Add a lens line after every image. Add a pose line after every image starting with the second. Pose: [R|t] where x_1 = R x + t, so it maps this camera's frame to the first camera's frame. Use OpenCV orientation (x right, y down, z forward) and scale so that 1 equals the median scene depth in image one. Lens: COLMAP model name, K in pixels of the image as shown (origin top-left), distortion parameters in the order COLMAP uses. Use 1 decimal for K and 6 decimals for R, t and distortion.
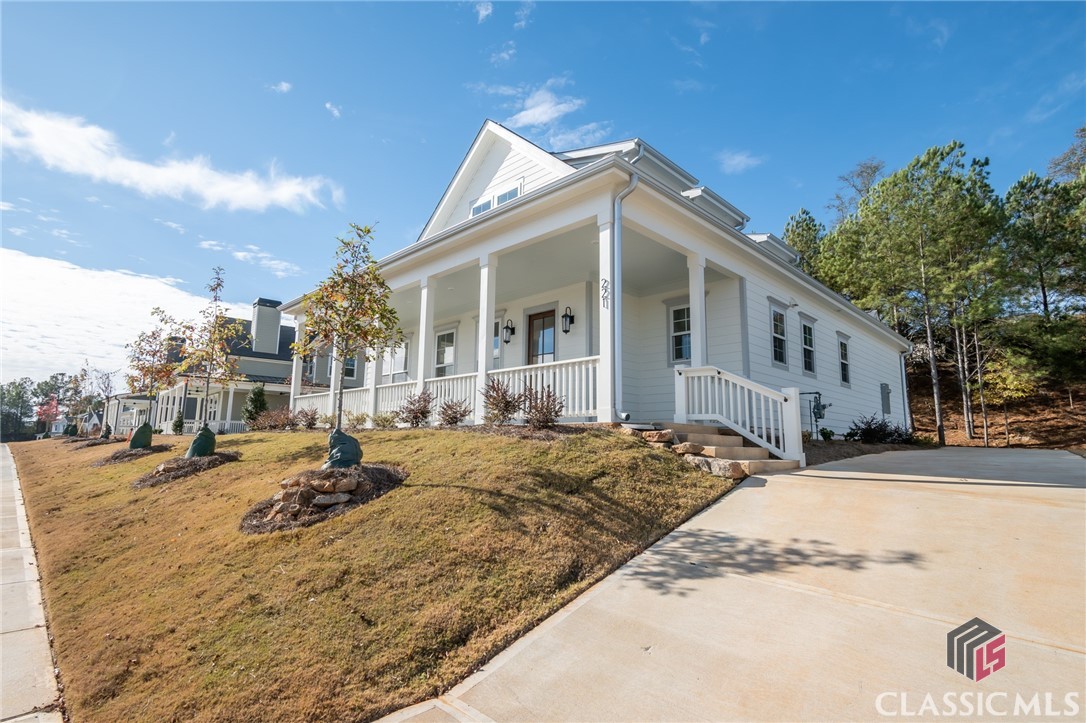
lens RADIAL K [[528.8, 0, 543.0], [0, 528.8, 361.5], [0, 0, 1]] dist [-0.012539, -0.000146]
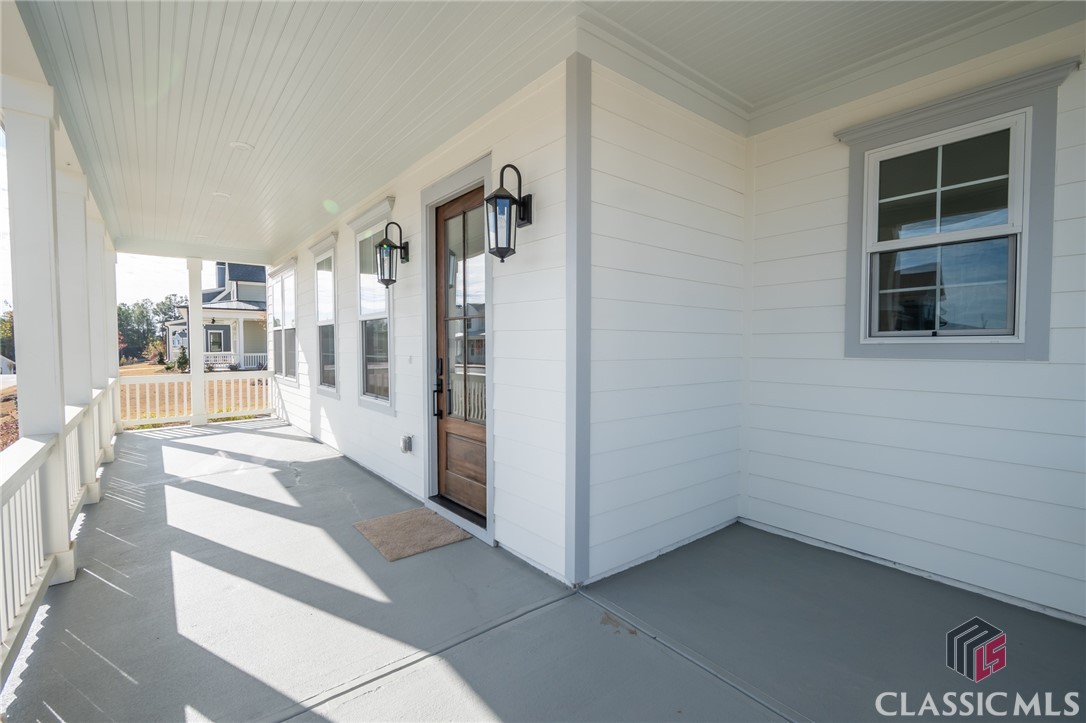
lens RADIAL K [[477.7, 0, 544.4], [0, 477.7, 362.0], [0, 0, 1]] dist [0.008186, -0.004582]
pose [[0.994047, -0.008476, -0.108618, 0.085543], [0.028441, 0.982588, 0.183607, -0.039659], [0.105171, -0.185604, 0.976980, 0.659929]]
